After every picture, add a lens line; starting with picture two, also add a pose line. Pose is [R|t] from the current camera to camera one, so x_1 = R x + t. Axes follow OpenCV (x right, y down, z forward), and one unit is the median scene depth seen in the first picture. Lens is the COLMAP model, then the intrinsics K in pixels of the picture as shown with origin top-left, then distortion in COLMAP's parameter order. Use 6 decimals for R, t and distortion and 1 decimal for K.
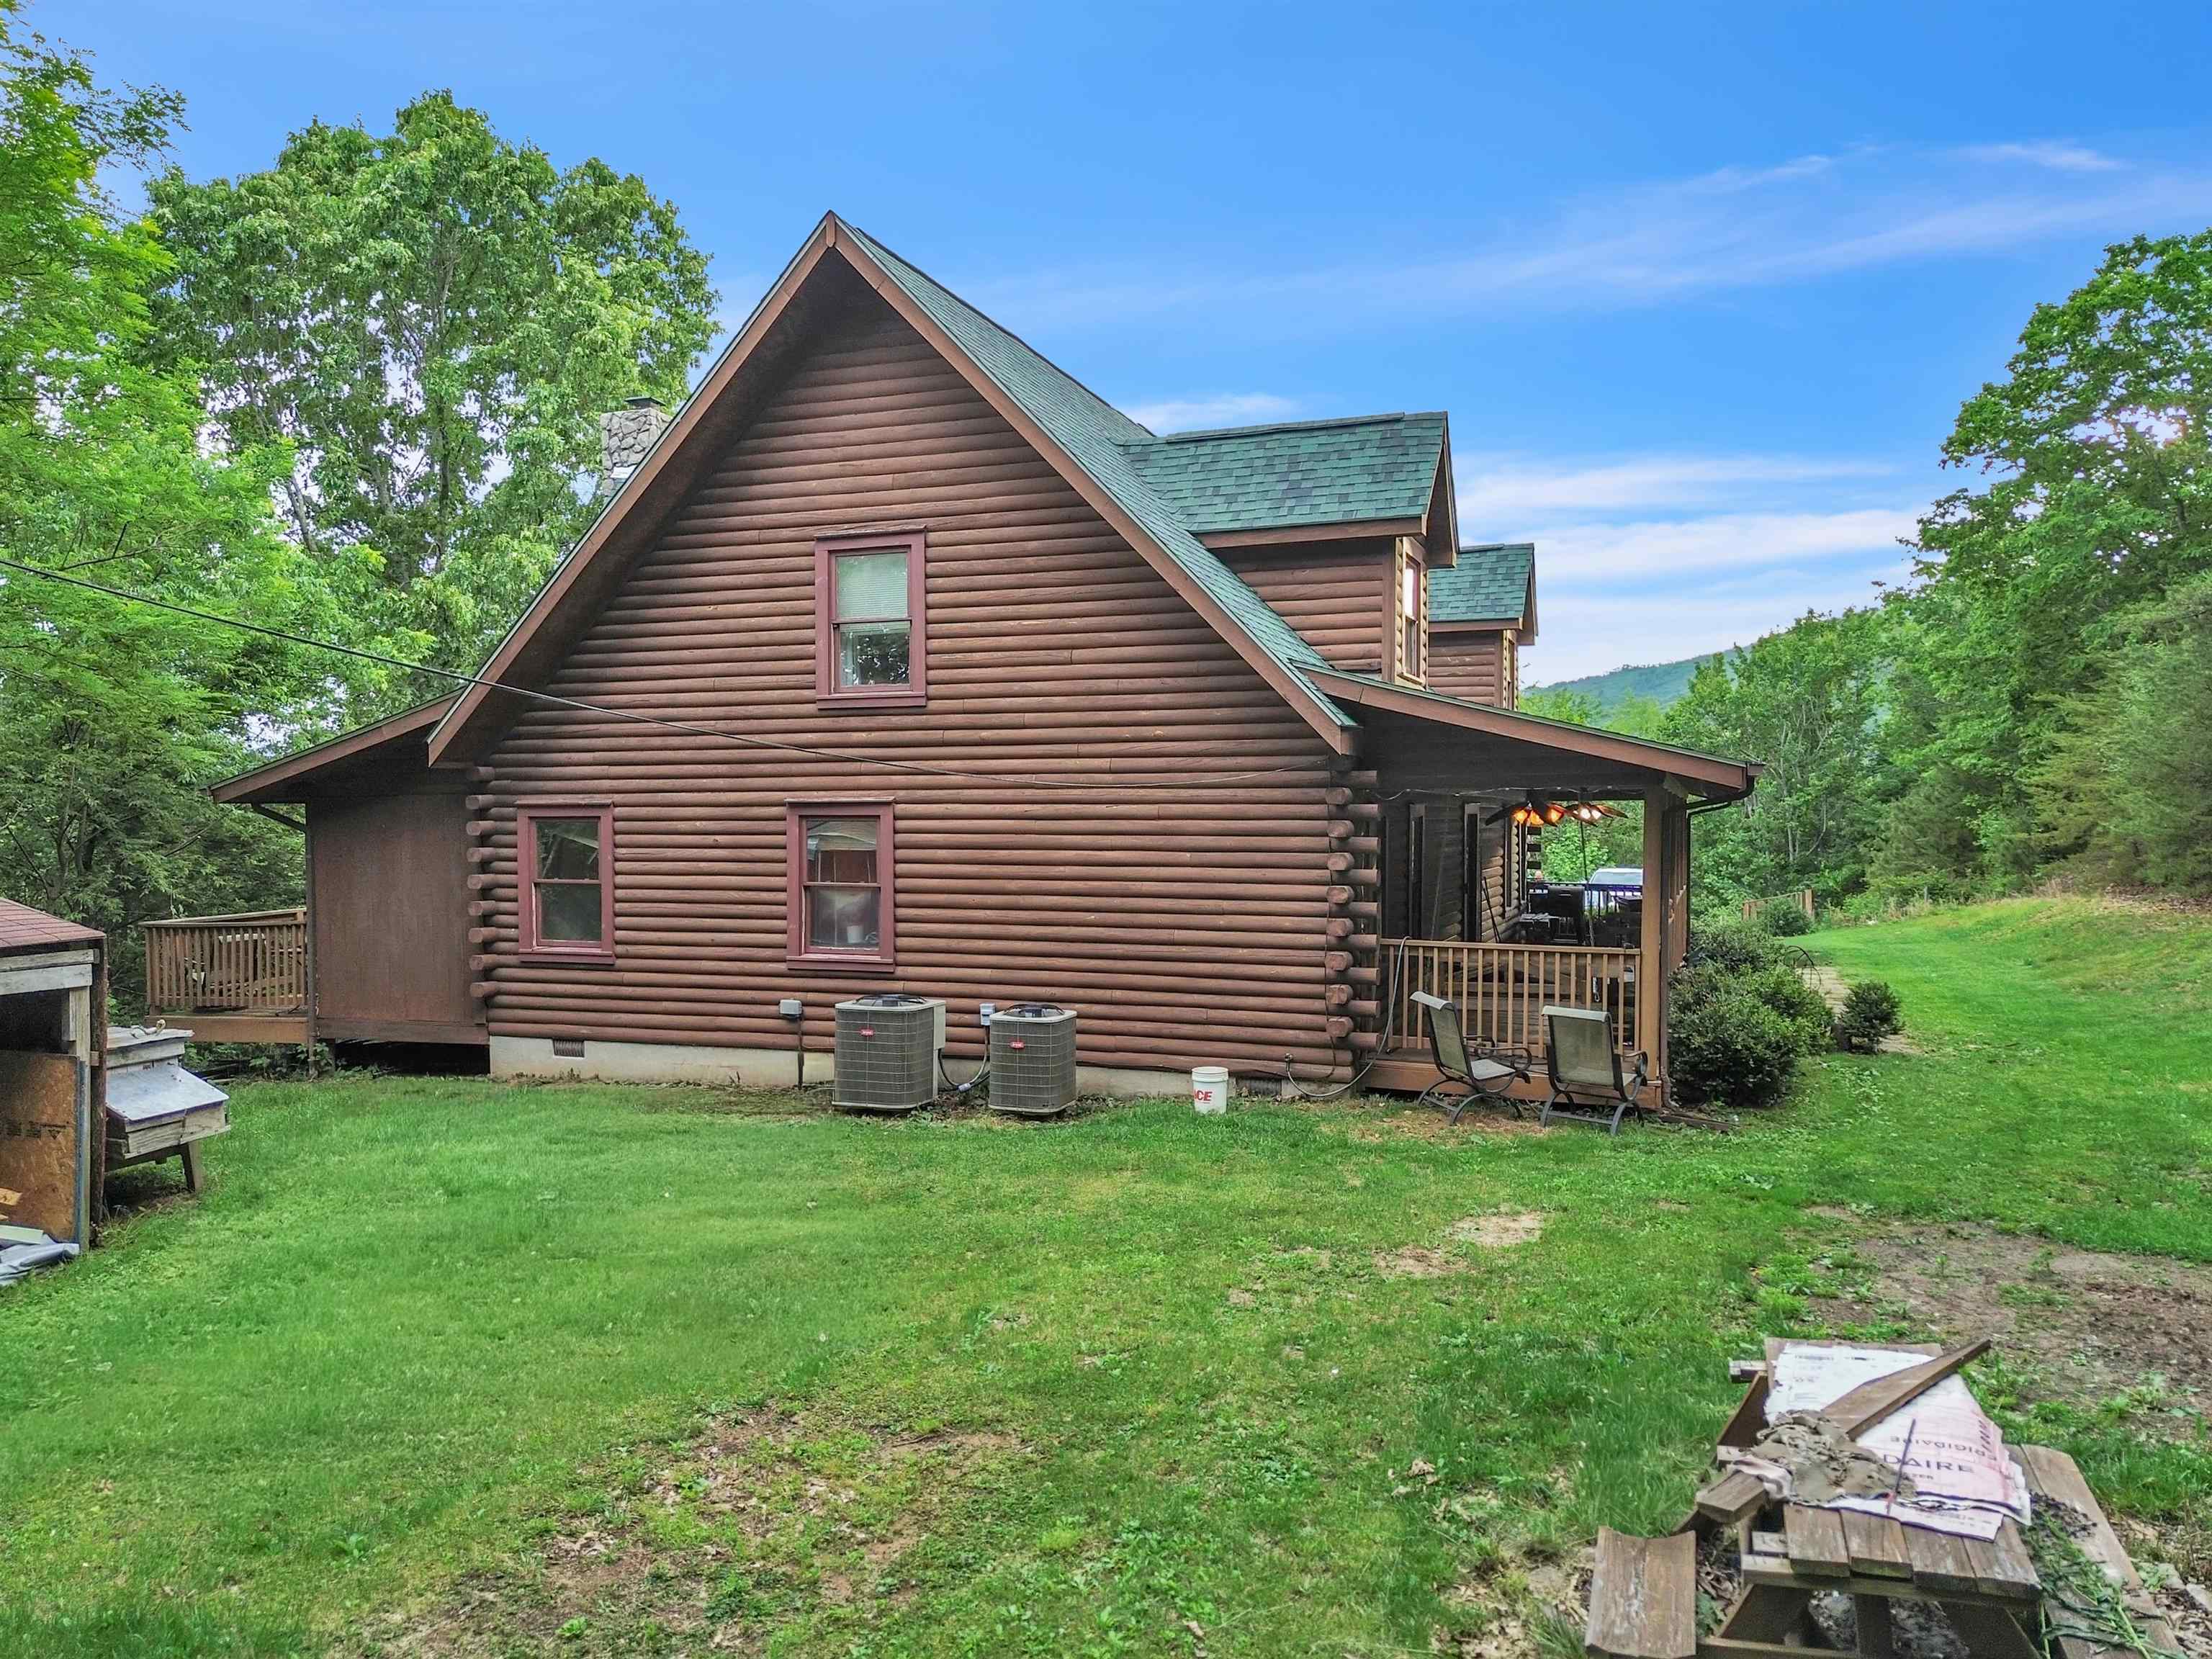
lens RADIAL K [[1595.9, 0, 1096.8], [0, 1595.9, 836.5], [0, 0, 1]] dist [0.103592, -0.099814]
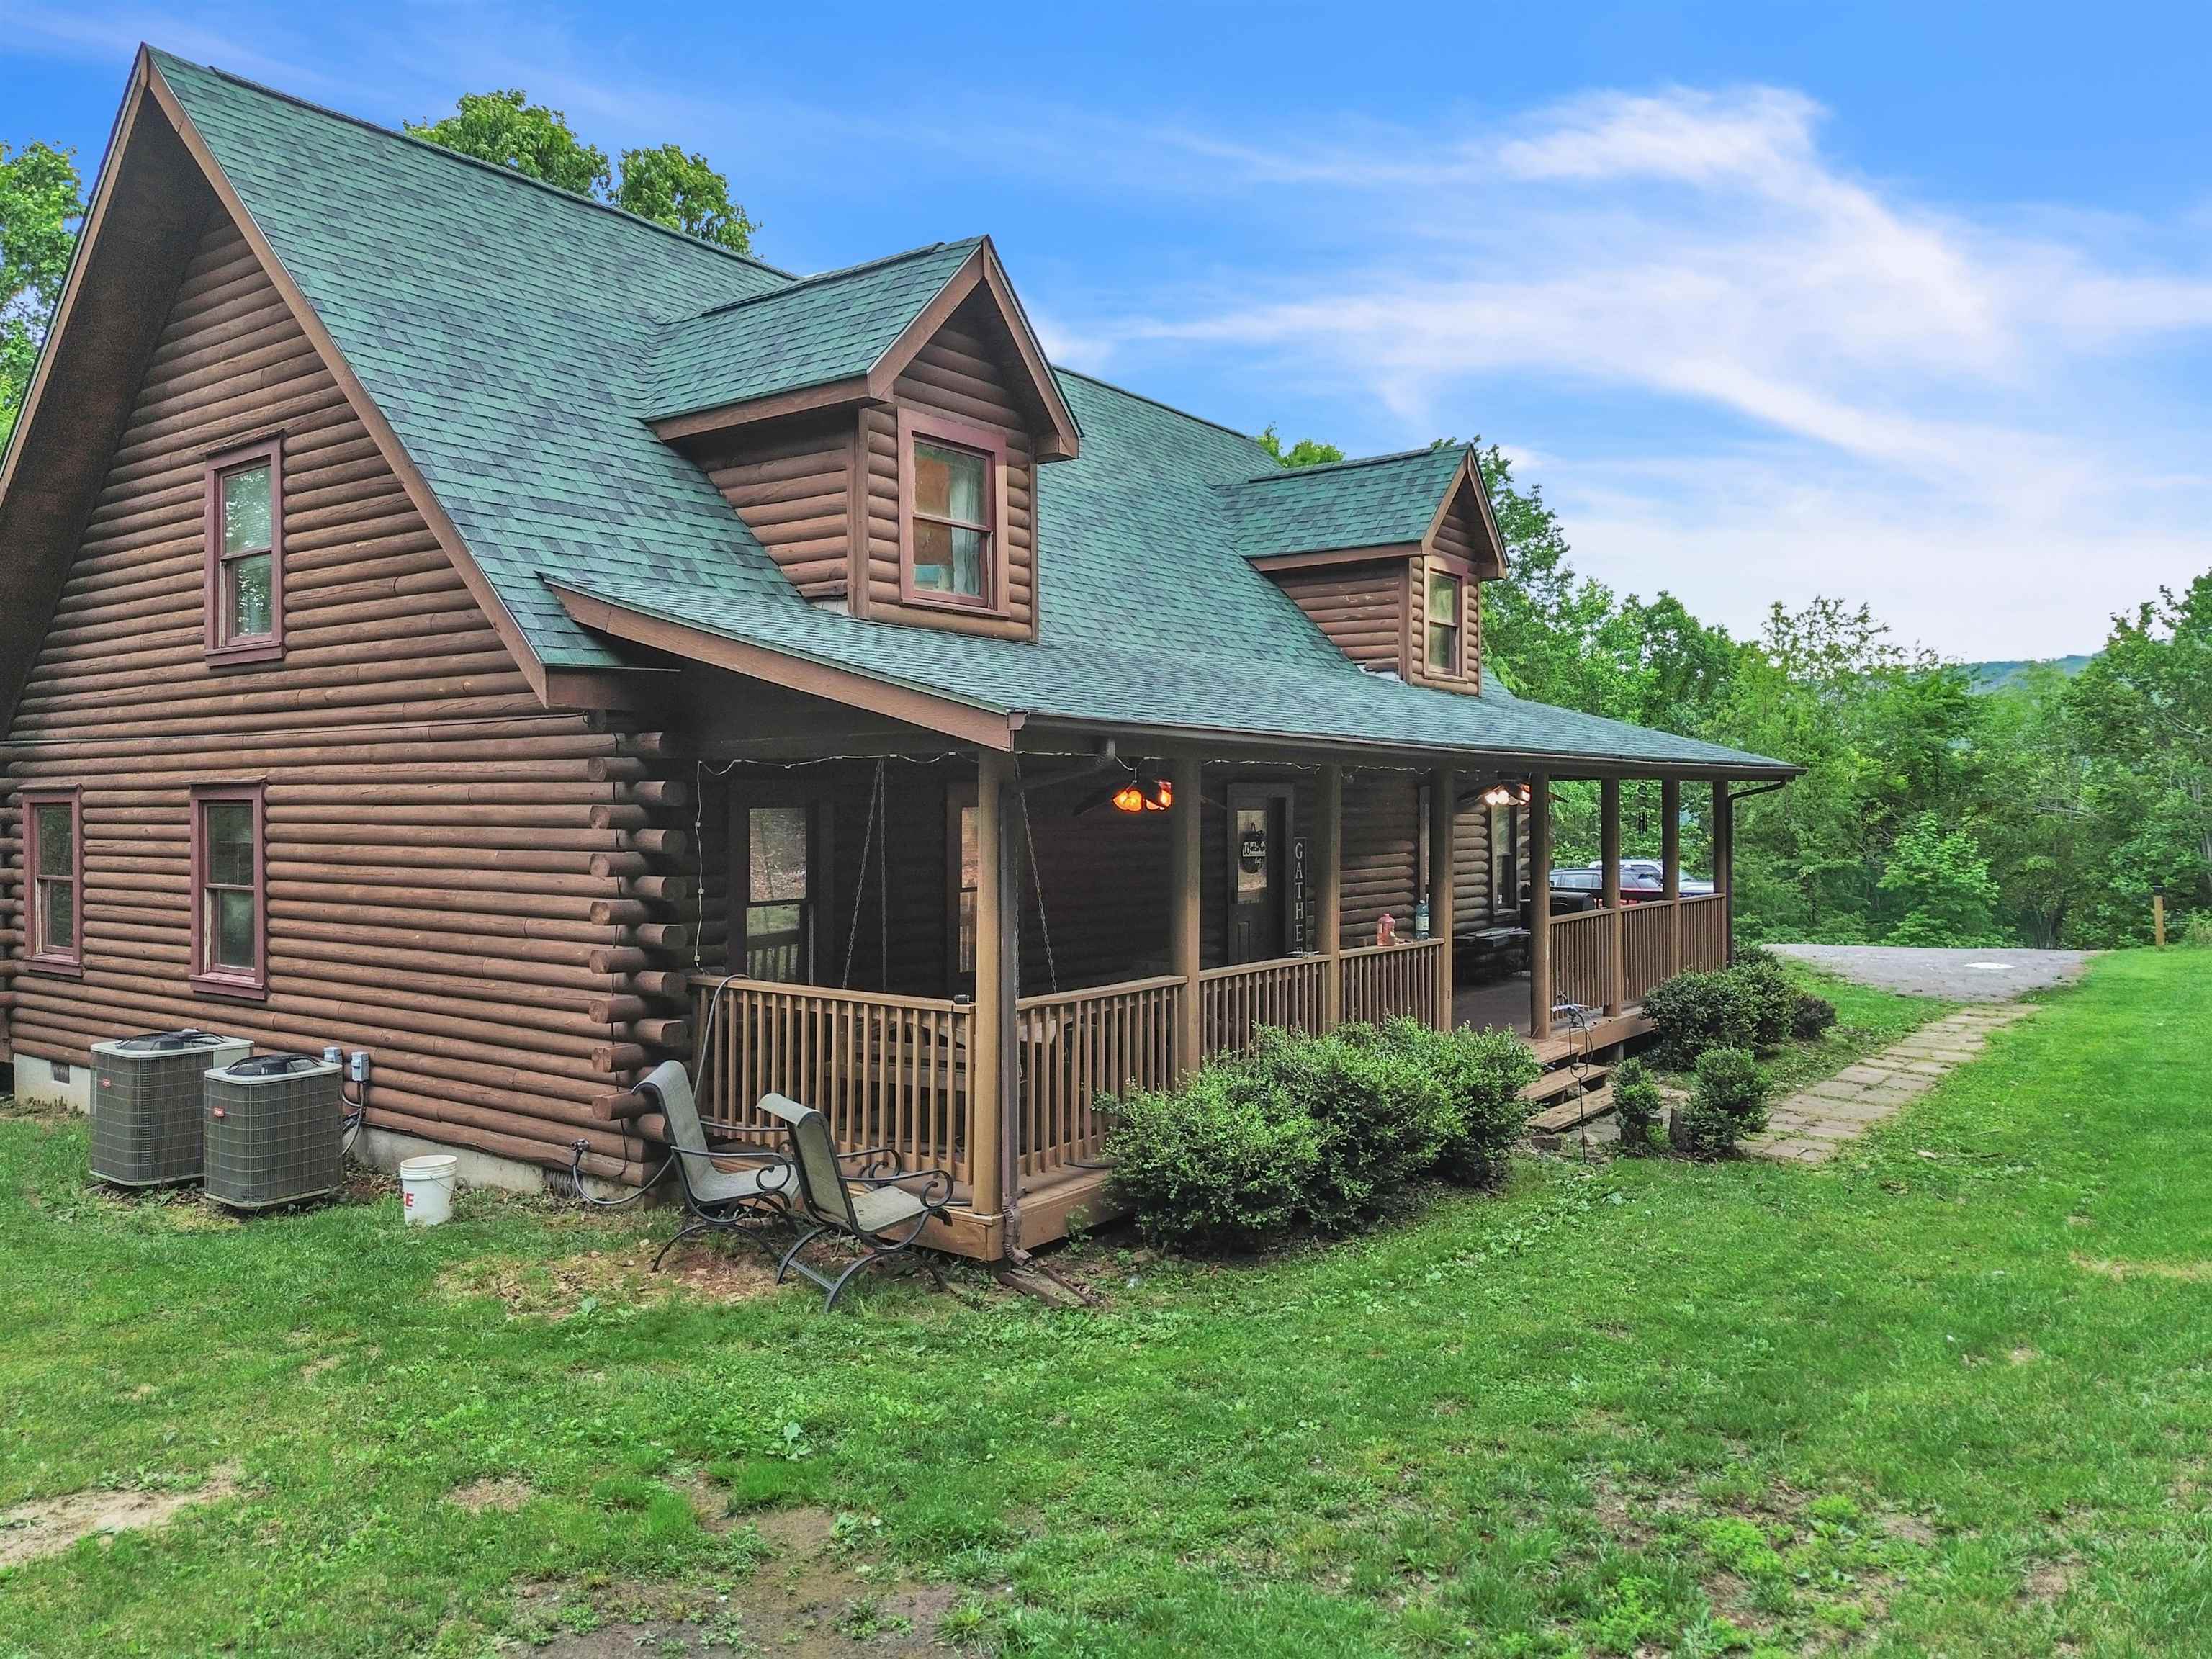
lens RADIAL K [[1580.7, 0, 1106.9], [0, 1580.7, 801.5], [0, 0, 1]] dist [0.088419, -0.092355]
pose [[0.961174, -0.002290, -0.275933, 0.485311], [-0.001827, 0.999891, -0.014663, -0.001628], [0.275936, 0.014598, 0.961065, 0.355633]]
